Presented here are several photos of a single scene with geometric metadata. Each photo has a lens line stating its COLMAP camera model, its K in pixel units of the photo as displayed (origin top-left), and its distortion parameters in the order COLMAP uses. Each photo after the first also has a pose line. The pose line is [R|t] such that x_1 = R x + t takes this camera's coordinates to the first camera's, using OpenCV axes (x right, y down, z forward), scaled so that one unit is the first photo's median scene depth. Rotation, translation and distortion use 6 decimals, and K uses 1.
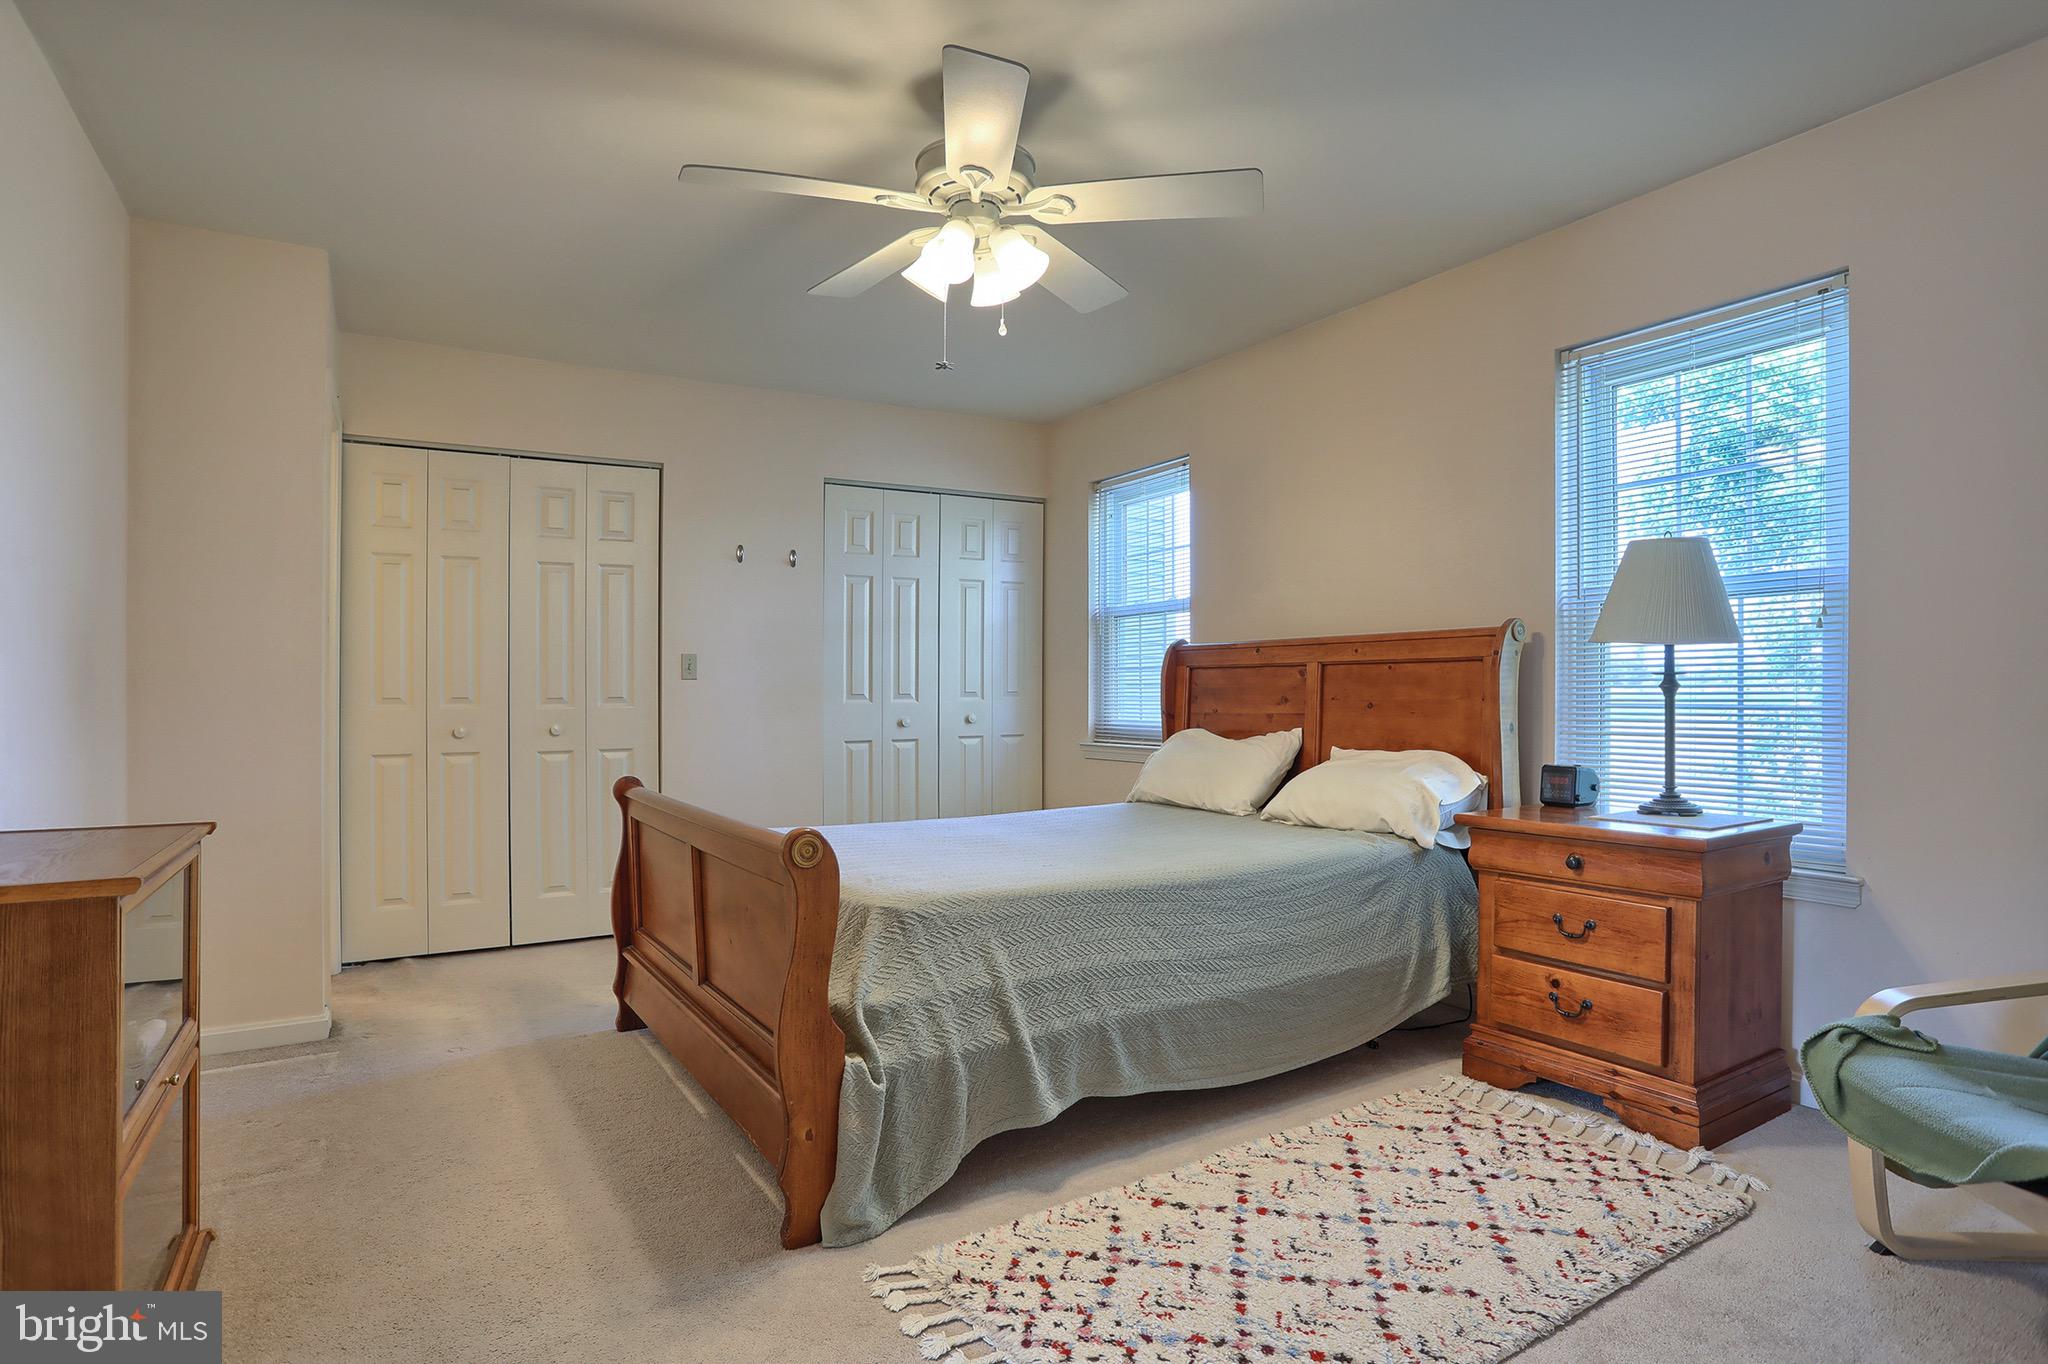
lens RADIAL K [[1064.8, 0, 1030.8], [0, 1064.8, 673.7], [0, 0, 1]] dist [-0.072284, 0.038731]
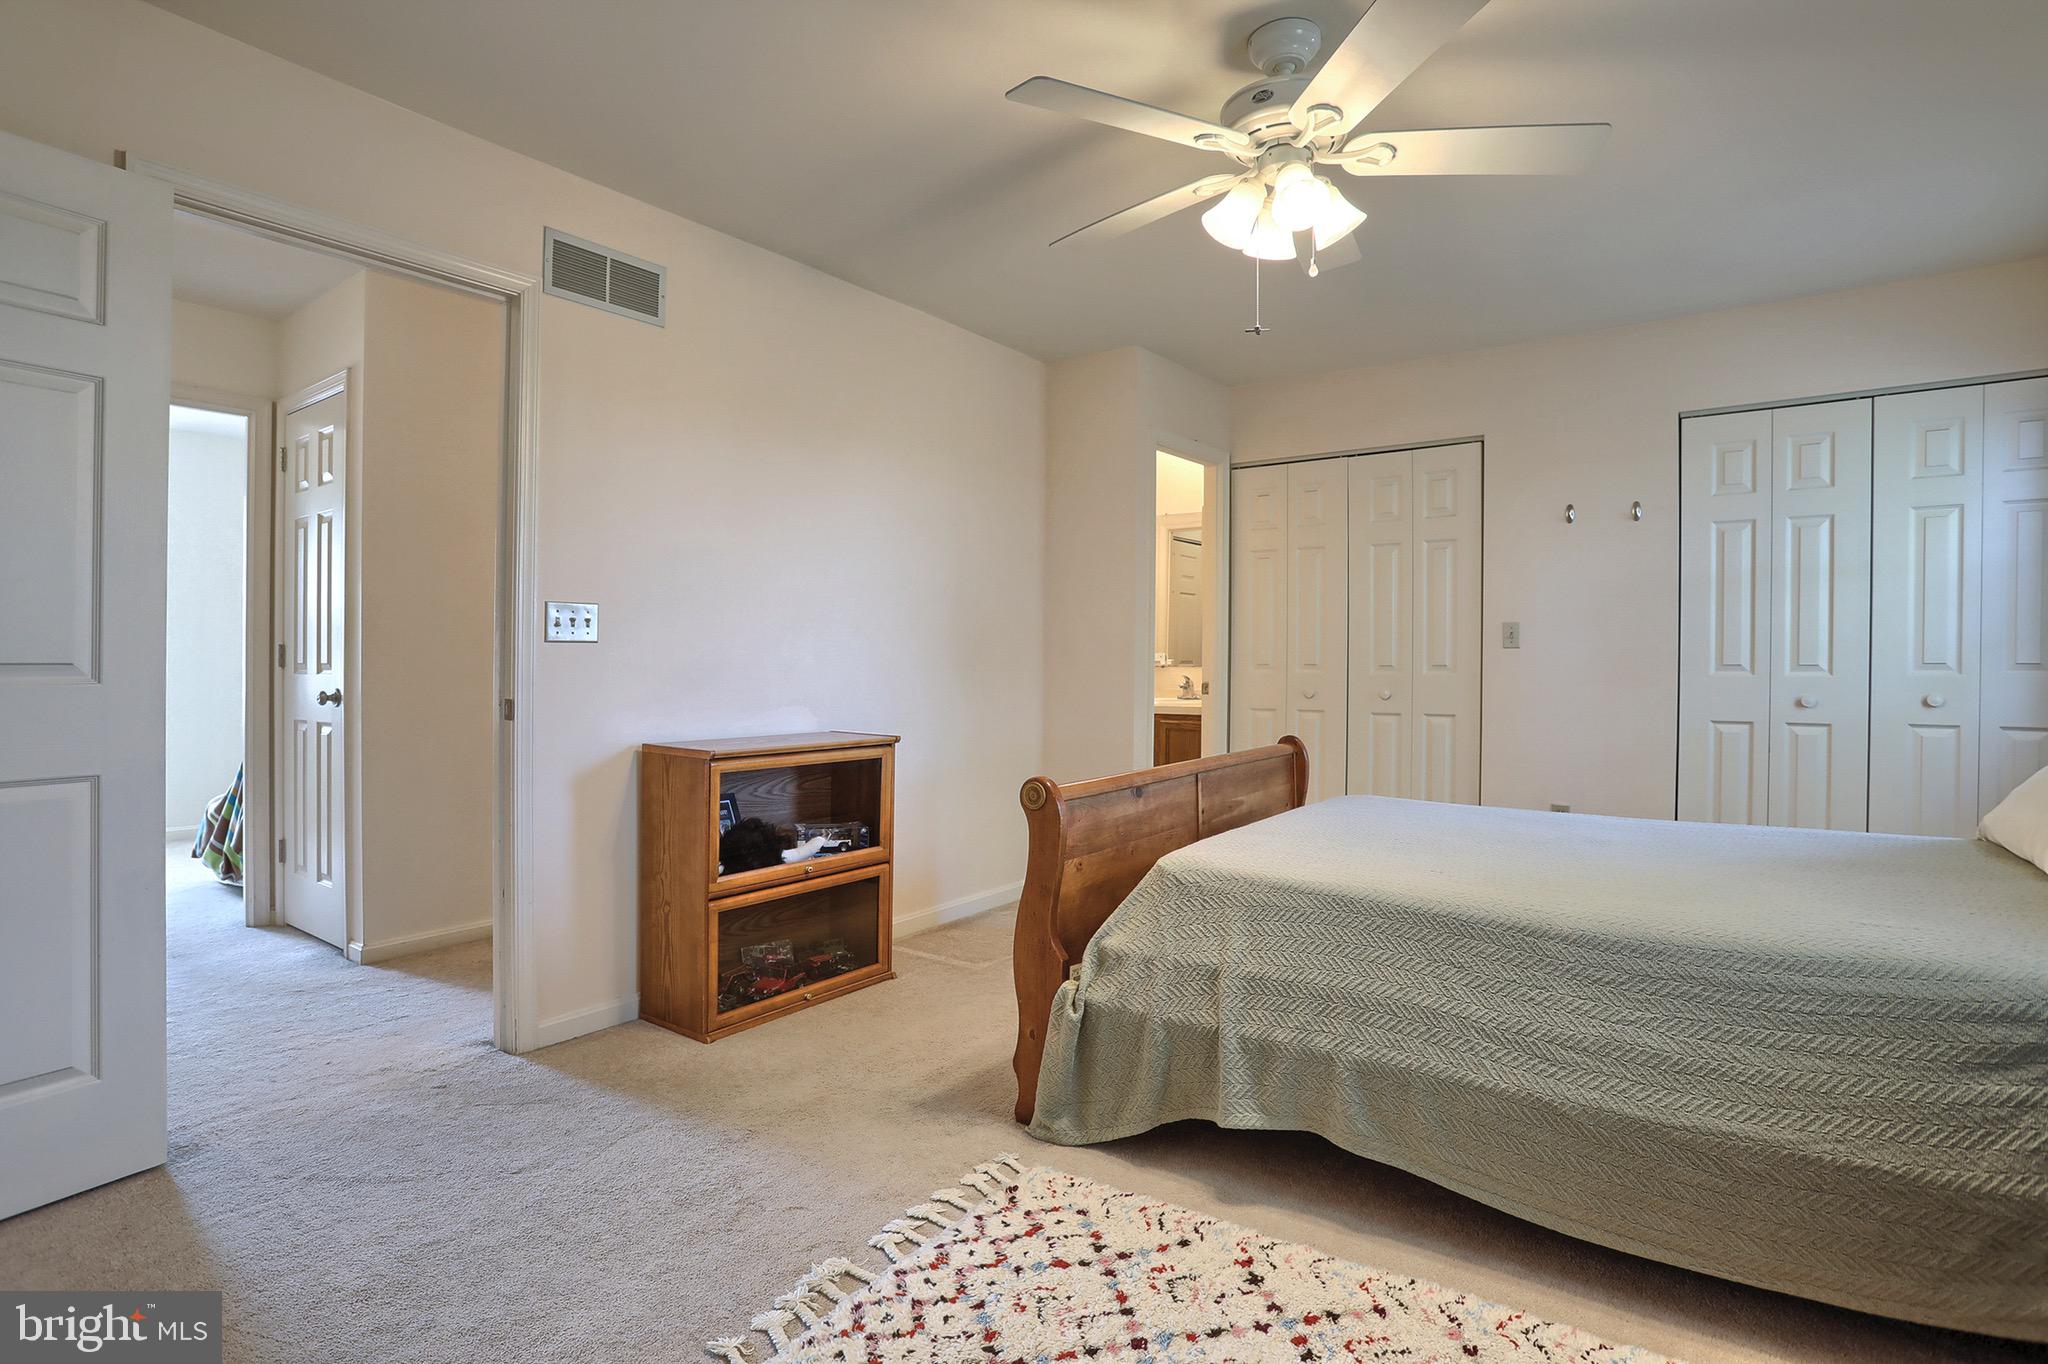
lens RADIAL K [[1015.5, 0, 1057.5], [0, 1015.5, 622.9], [0, 0, 1]] dist [-0.067730, 0.029513]
pose [[0.408347, -0.027768, -0.912404, 0.716627], [0.010355, 0.999614, -0.025788, 0.002833], [0.912768, 0.001083, 0.408477, 0.469153]]
